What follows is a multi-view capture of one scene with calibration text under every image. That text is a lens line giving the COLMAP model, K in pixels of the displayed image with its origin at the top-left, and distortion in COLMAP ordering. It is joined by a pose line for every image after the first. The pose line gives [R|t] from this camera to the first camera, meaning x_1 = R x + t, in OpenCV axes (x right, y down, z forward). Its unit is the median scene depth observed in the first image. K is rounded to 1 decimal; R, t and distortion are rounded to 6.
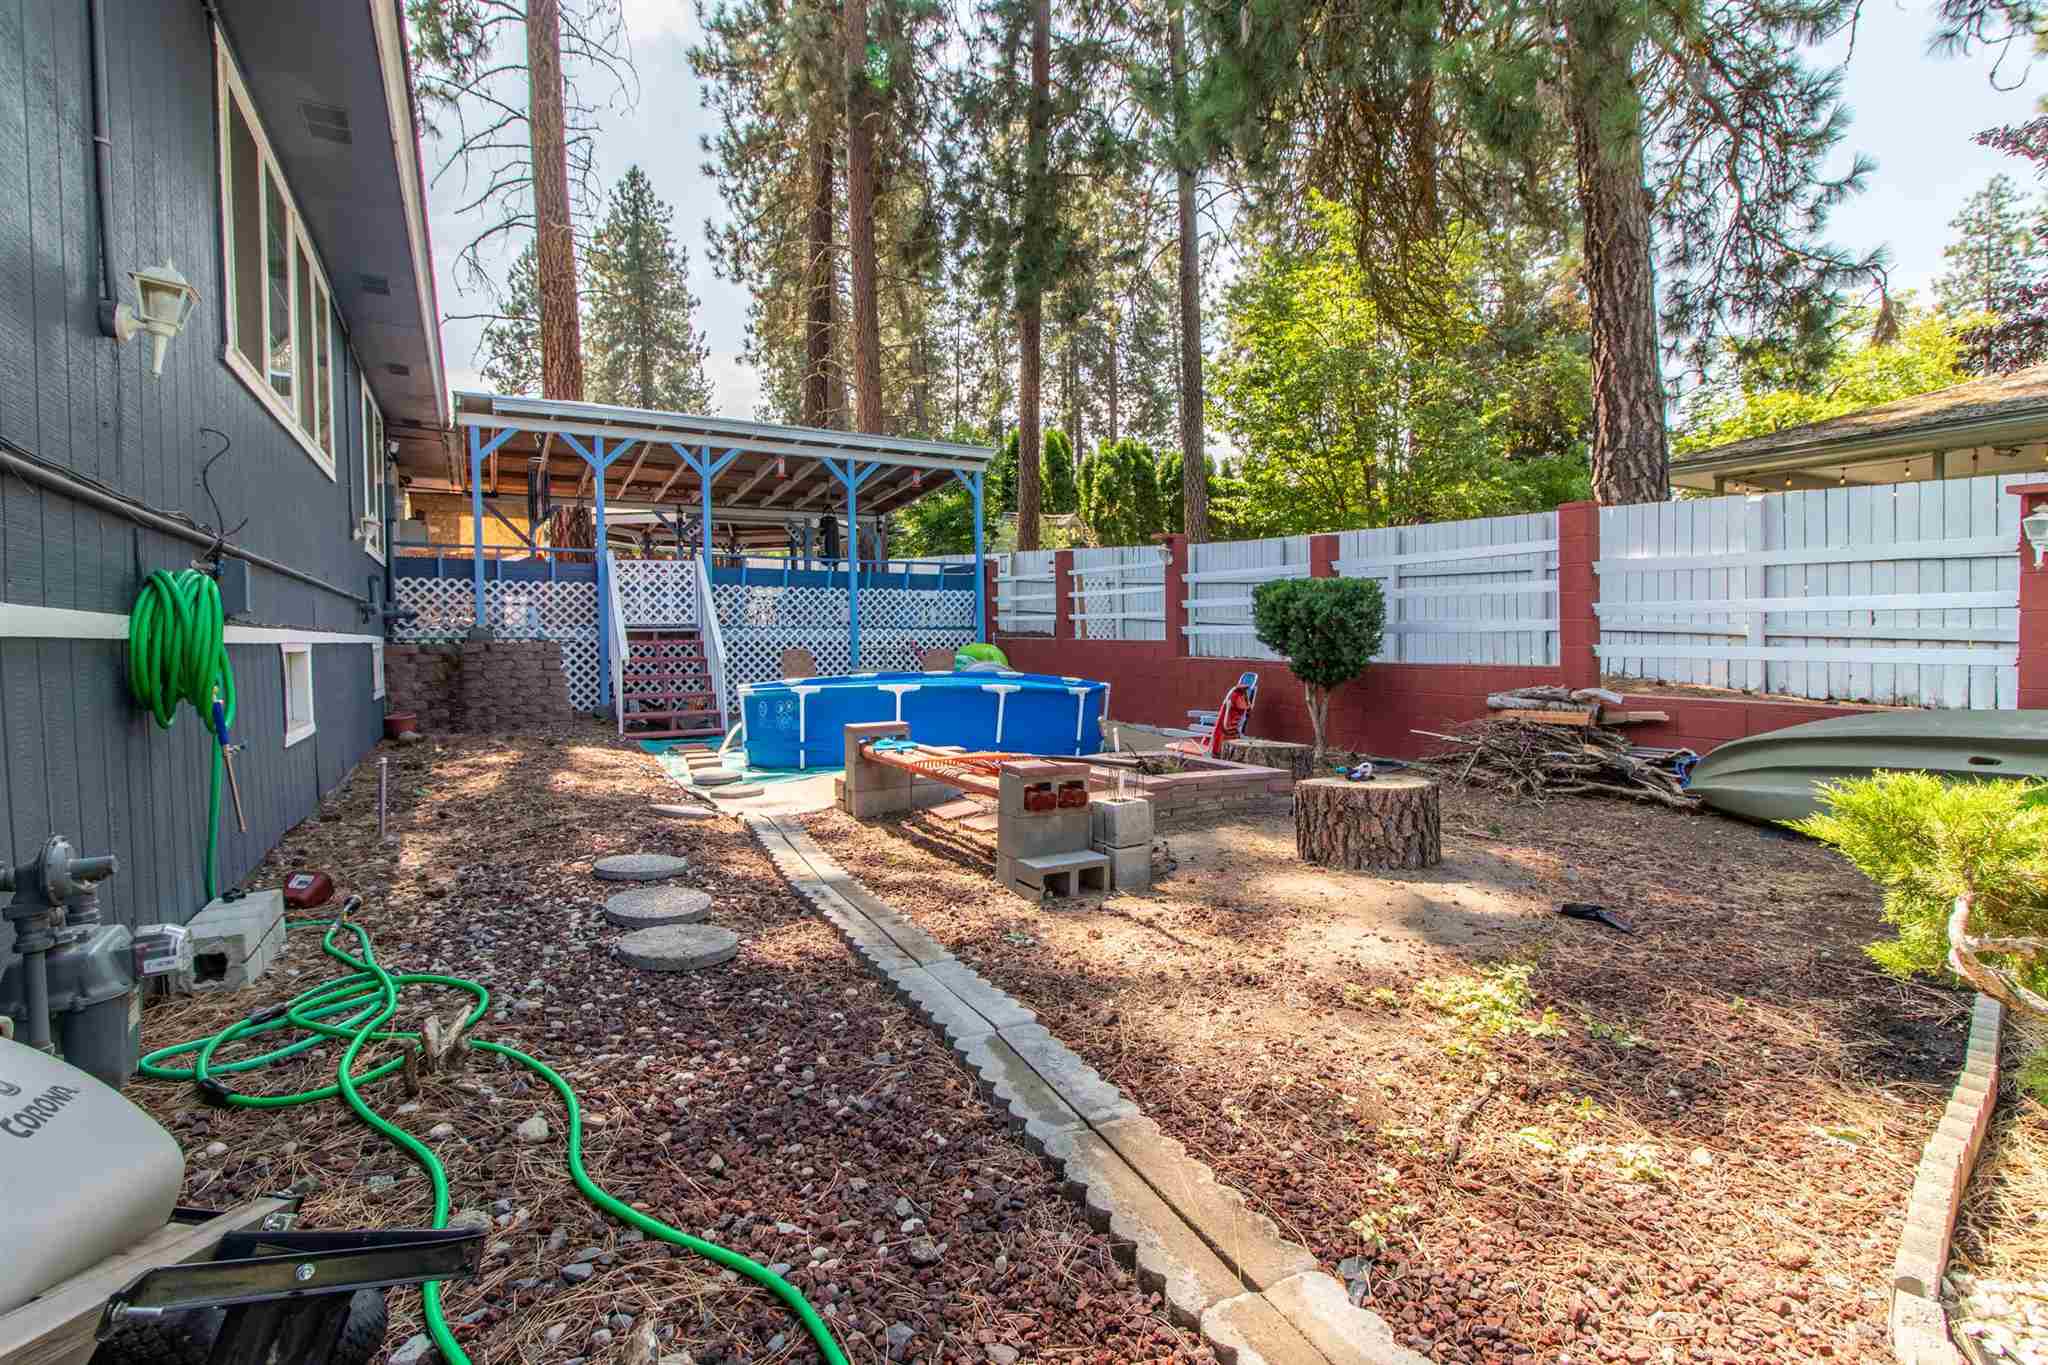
lens RADIAL K [[944.1, 0, 1021.9], [0, 944.1, 667.4], [0, 0, 1]] dist [0.000610, 0.000092]
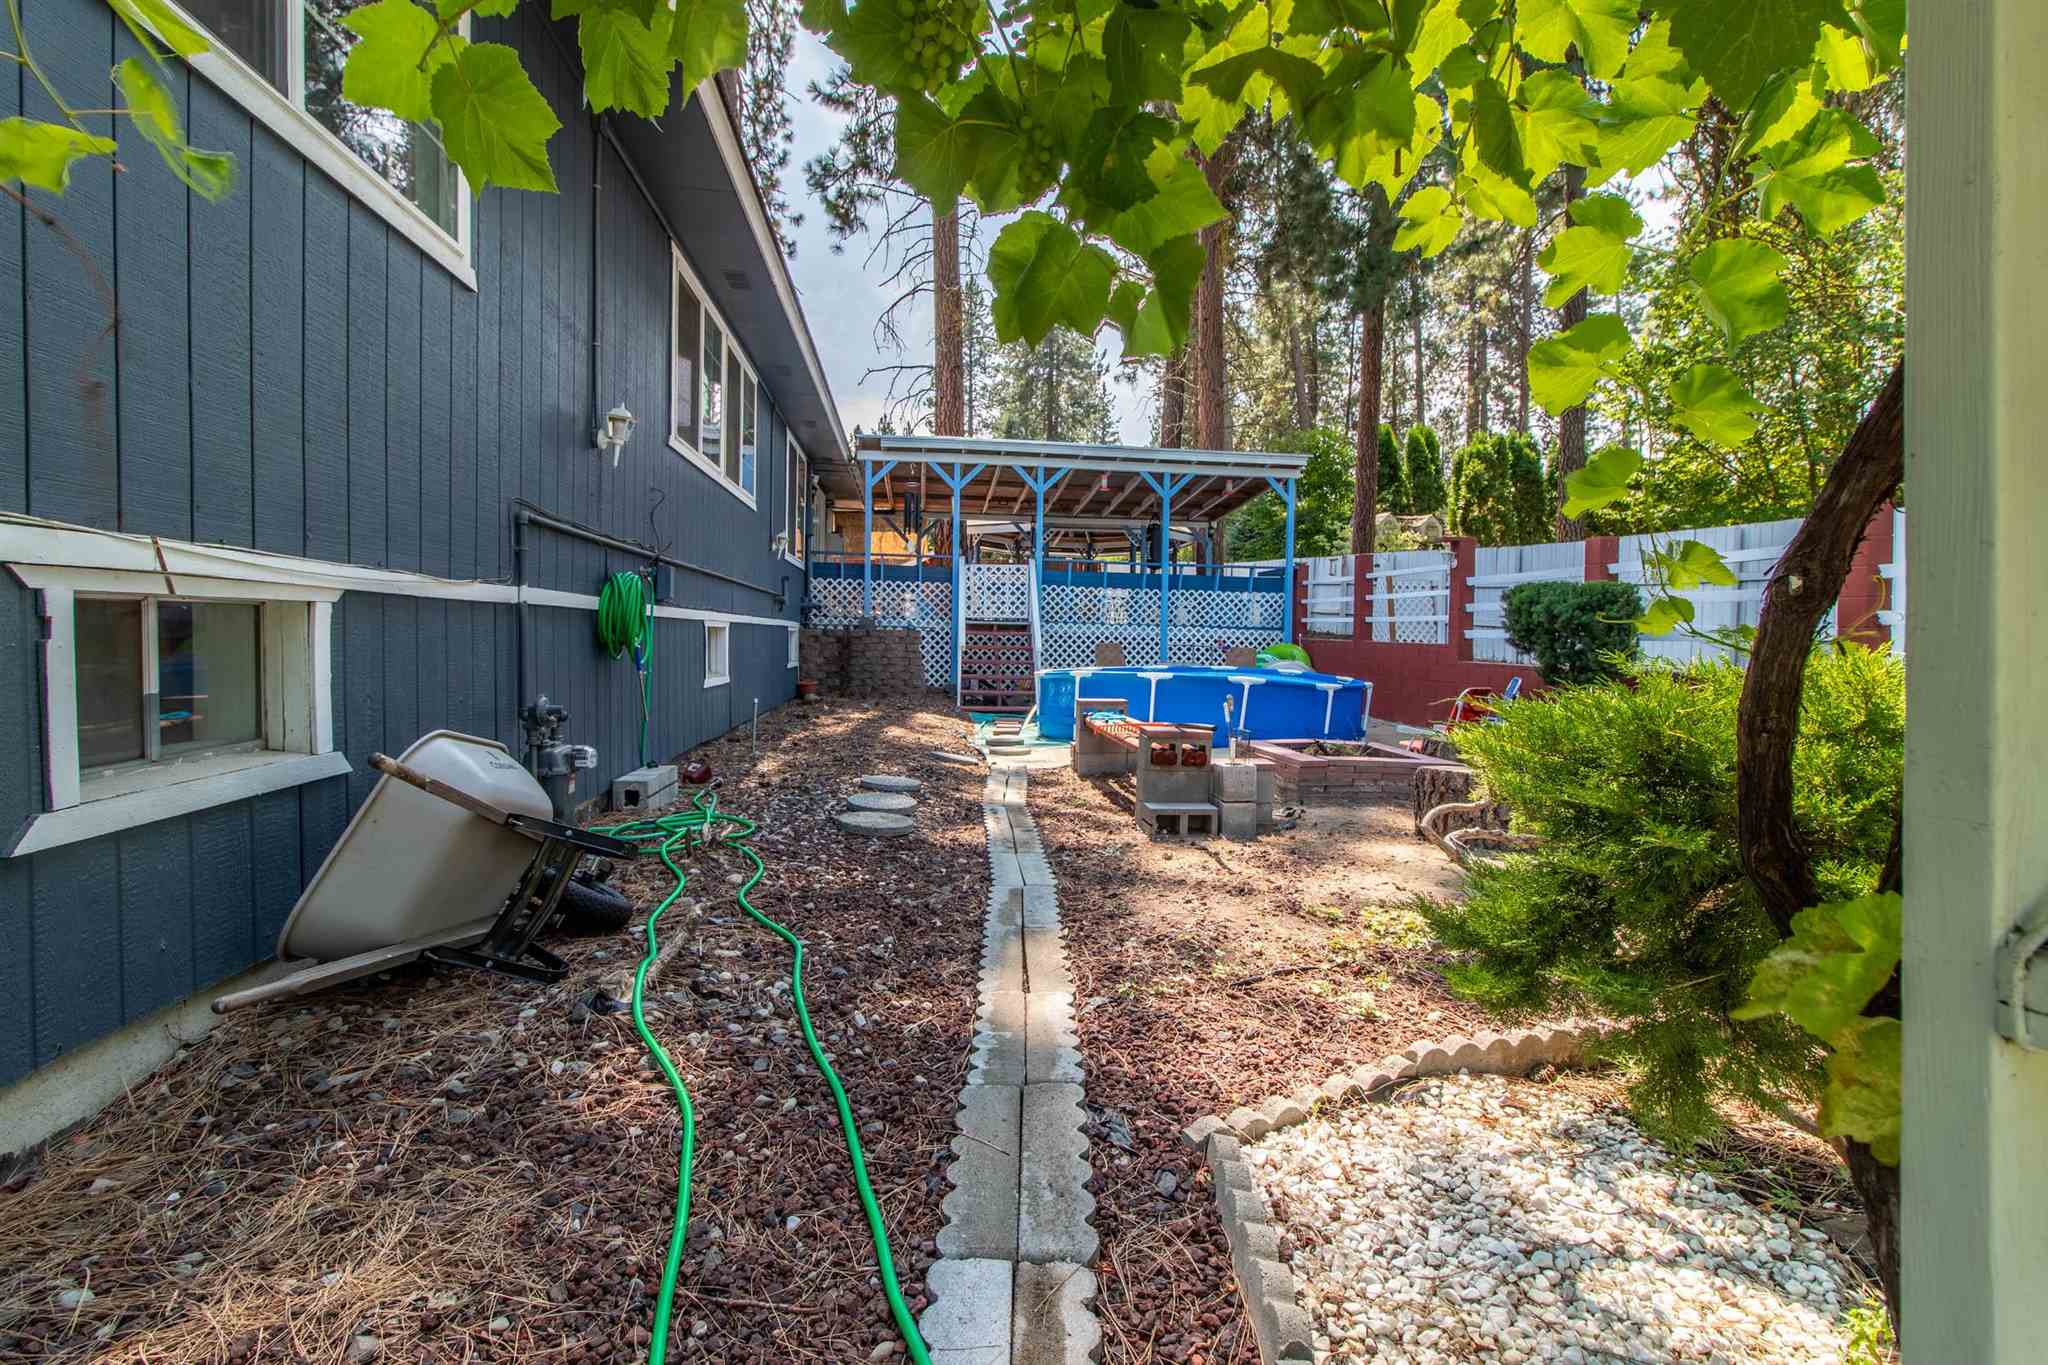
lens RADIAL K [[944.1, 0, 1021.9], [0, 944.1, 667.4], [0, 0, 1]] dist [0.000610, 0.000092]
pose [[0.915063, 0.041430, -0.401177, 0.127896], [-0.042557, 0.999075, 0.006105, 0.008311], [0.401059, 0.011487, 0.915980, -0.082357]]
